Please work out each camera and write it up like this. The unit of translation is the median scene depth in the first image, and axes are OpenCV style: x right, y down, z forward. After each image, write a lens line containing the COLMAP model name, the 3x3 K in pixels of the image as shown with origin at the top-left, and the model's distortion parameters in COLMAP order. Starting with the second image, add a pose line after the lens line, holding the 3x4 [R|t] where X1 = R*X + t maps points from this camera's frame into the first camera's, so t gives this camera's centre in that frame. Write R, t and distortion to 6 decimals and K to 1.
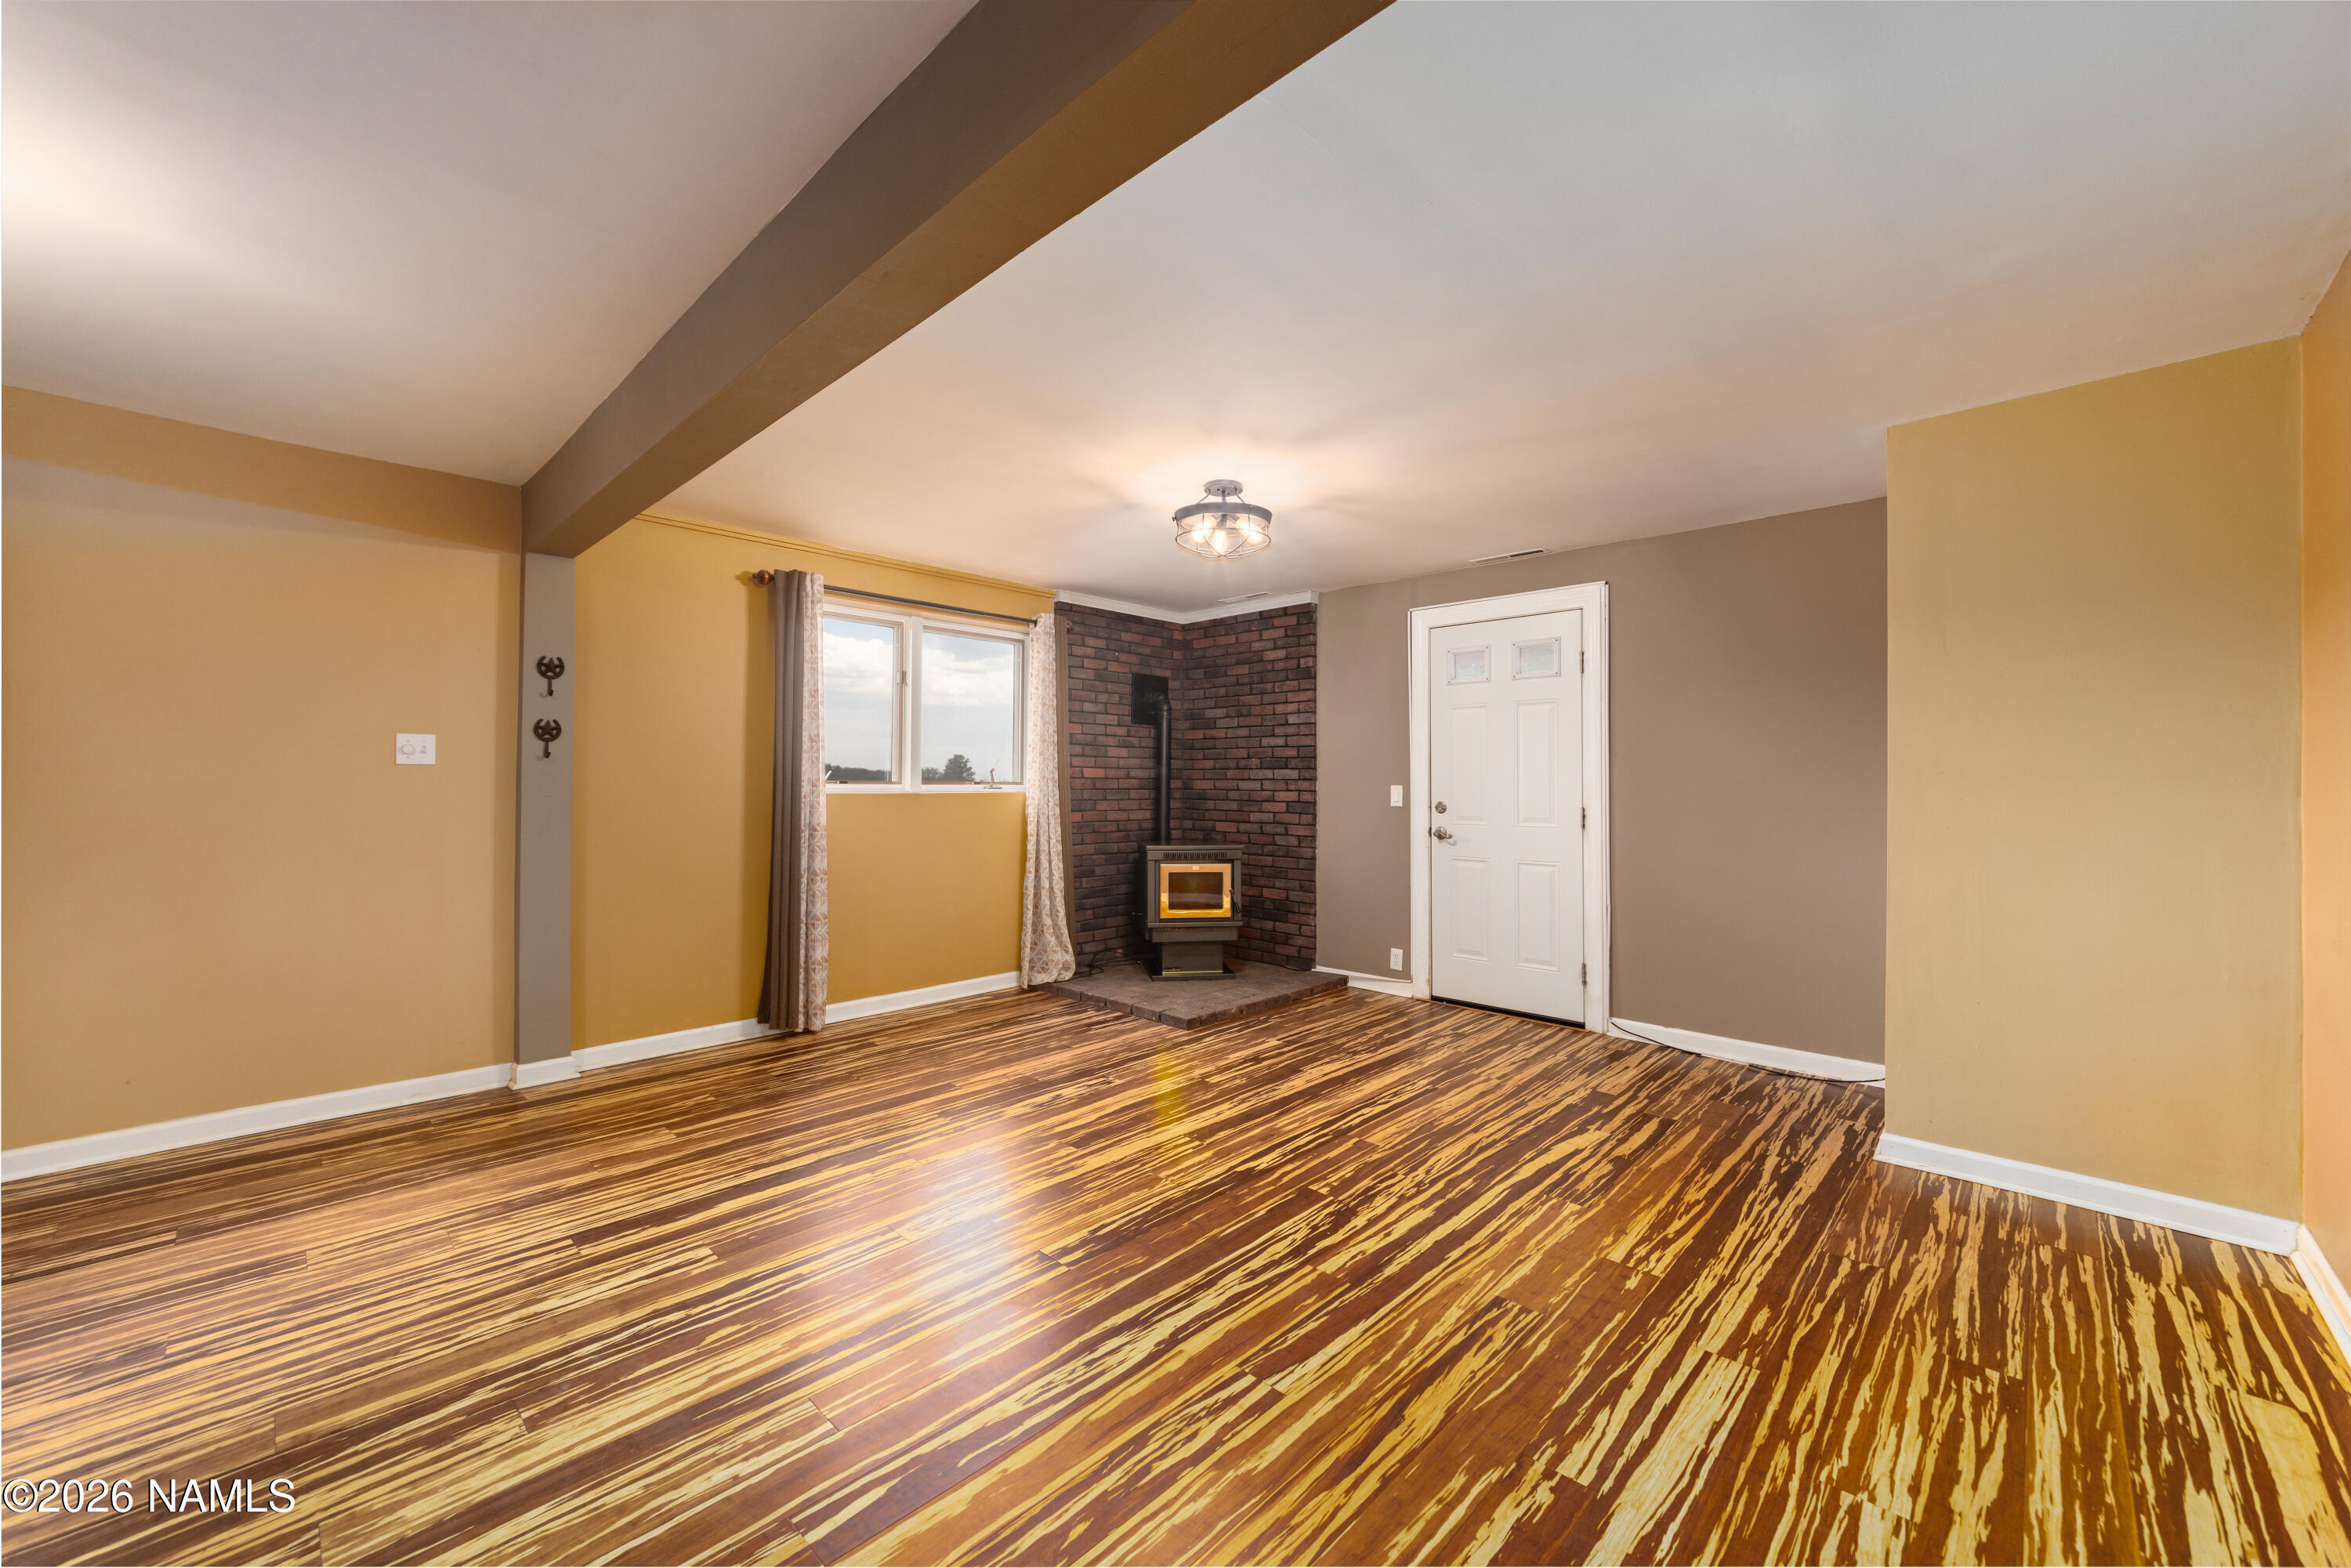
lens RADIAL K [[911.2, 0, 1175.9], [0, 911.2, 776.0], [0, 0, 1]] dist [-0.005172, -0.000668]
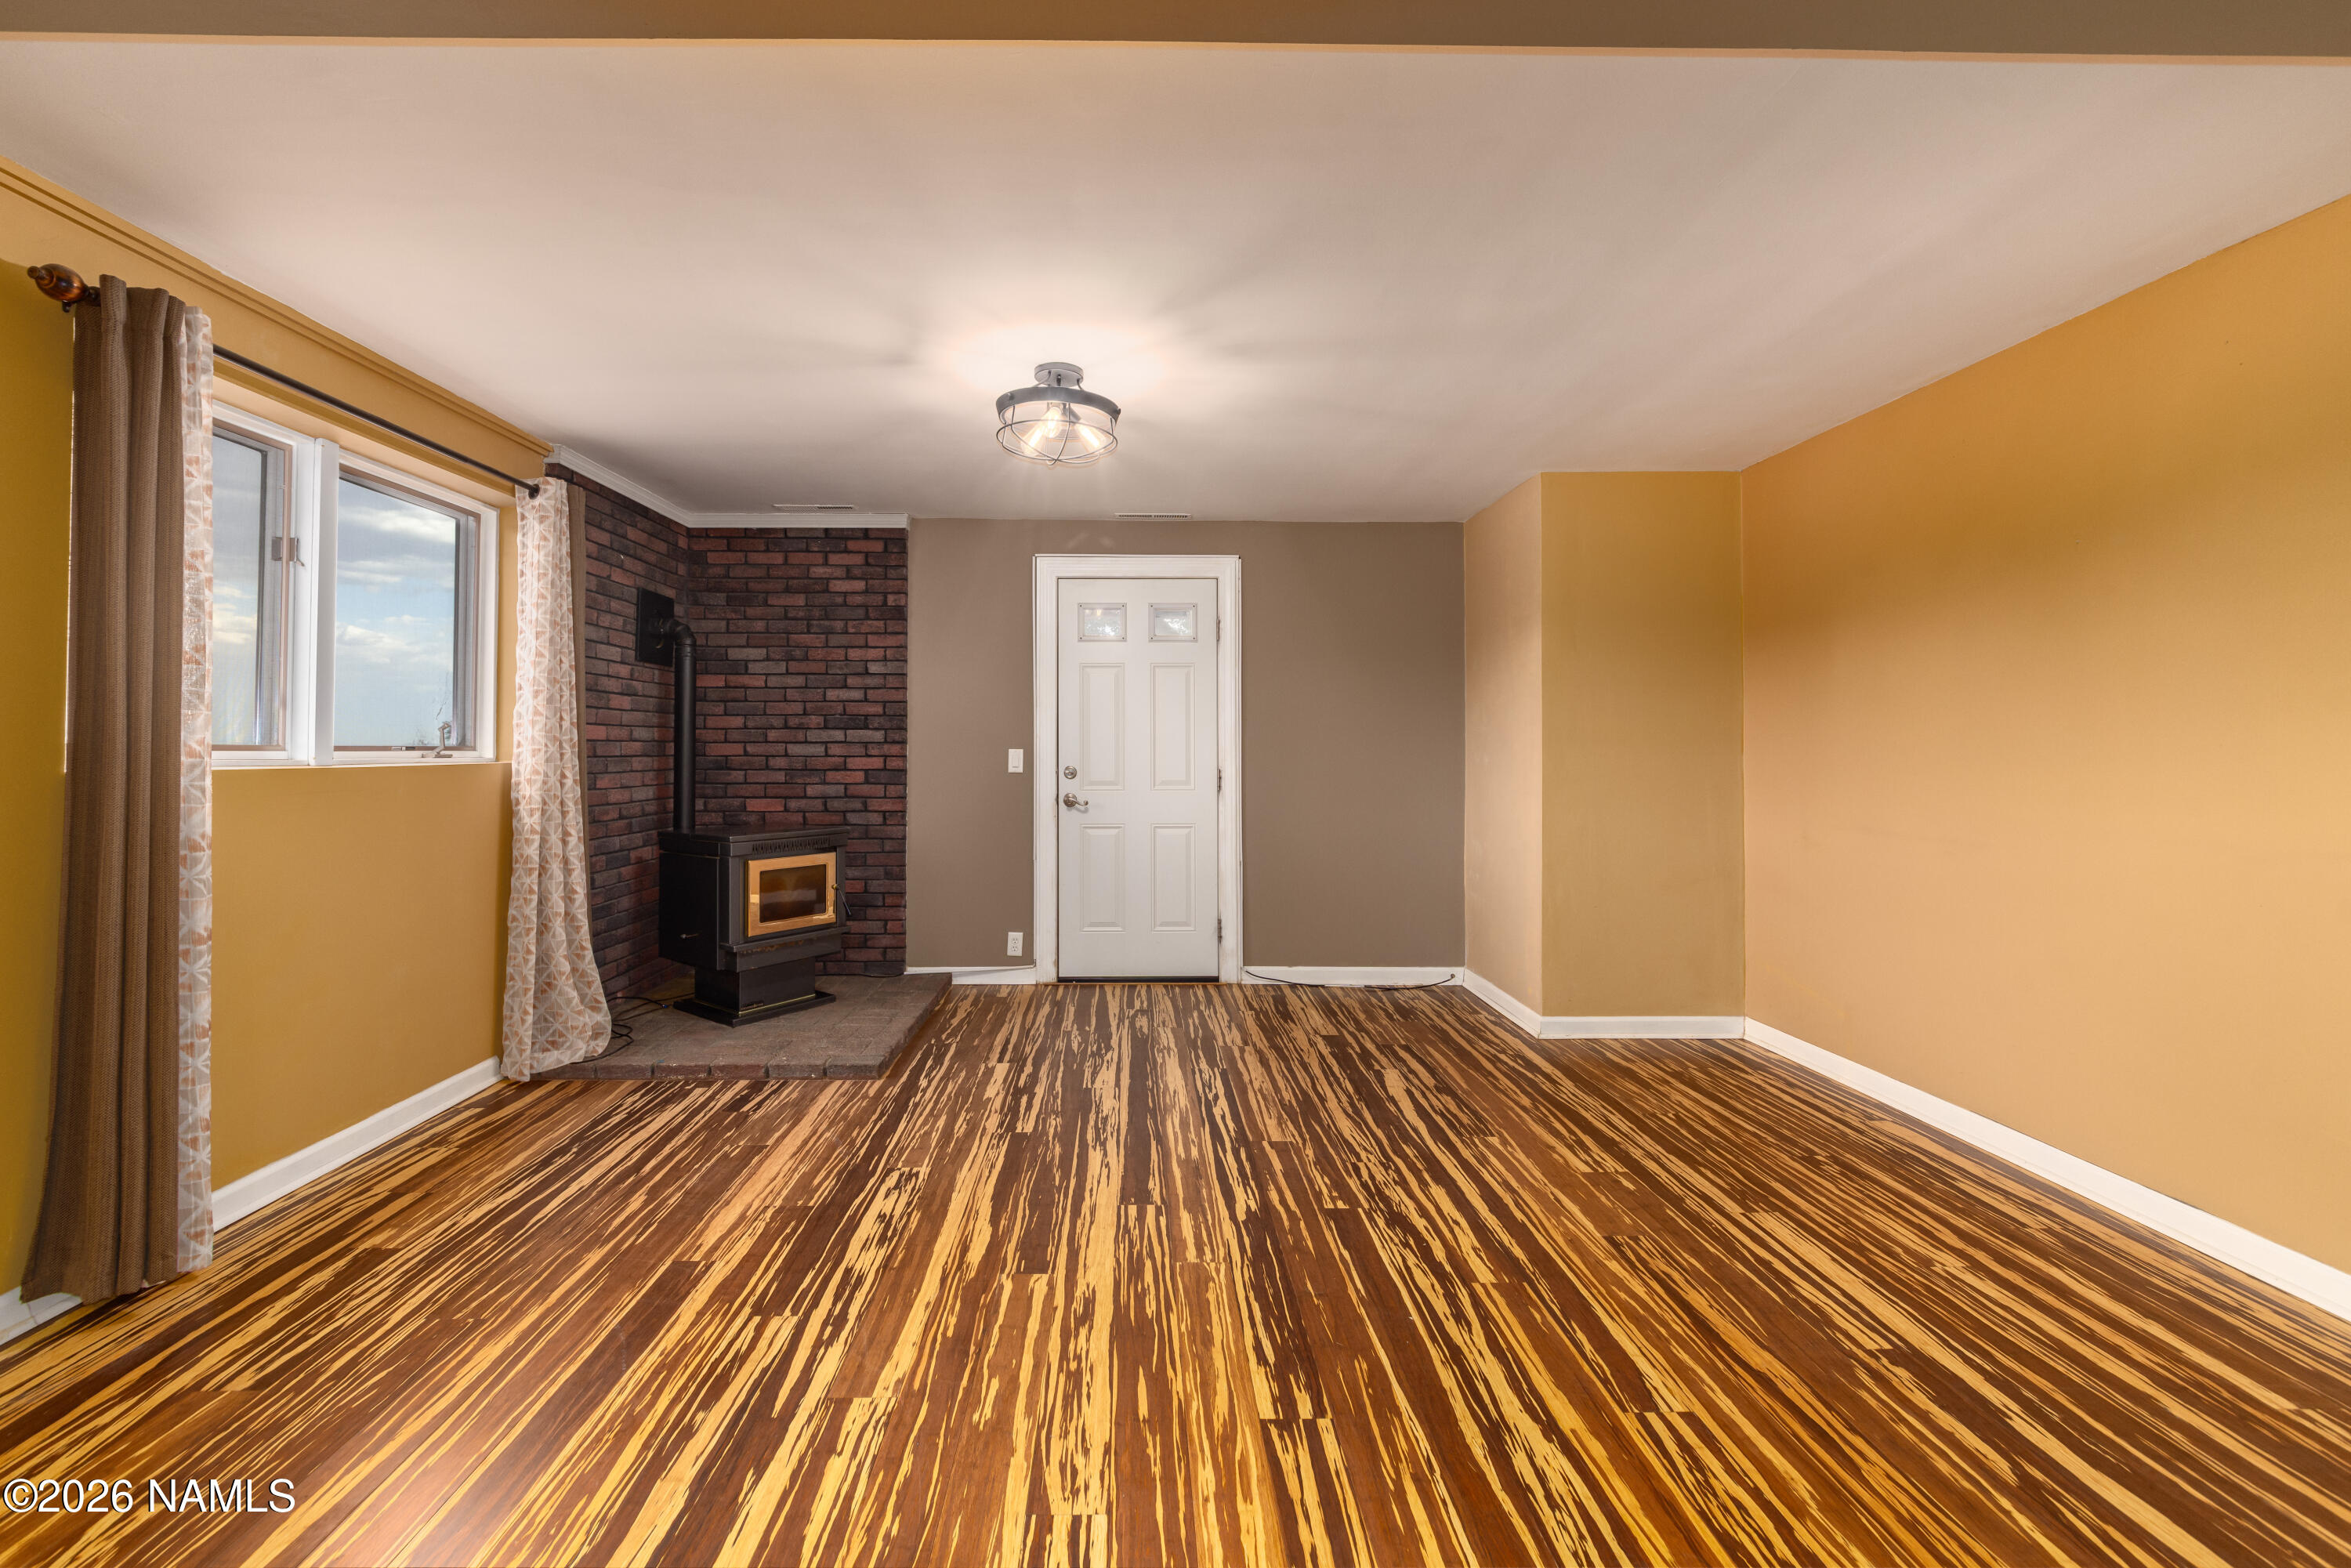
lens RADIAL K [[959.9, 0, 1153.1], [0, 959.9, 737.0], [0, 0, 1]] dist [-0.004493, -0.001945]
pose [[0.704250, 0.003262, 0.709945, -0.426750], [-0.004008, 0.999992, -0.000618, -0.001949], [-0.709941, -0.002410, 0.704257, 0.314048]]
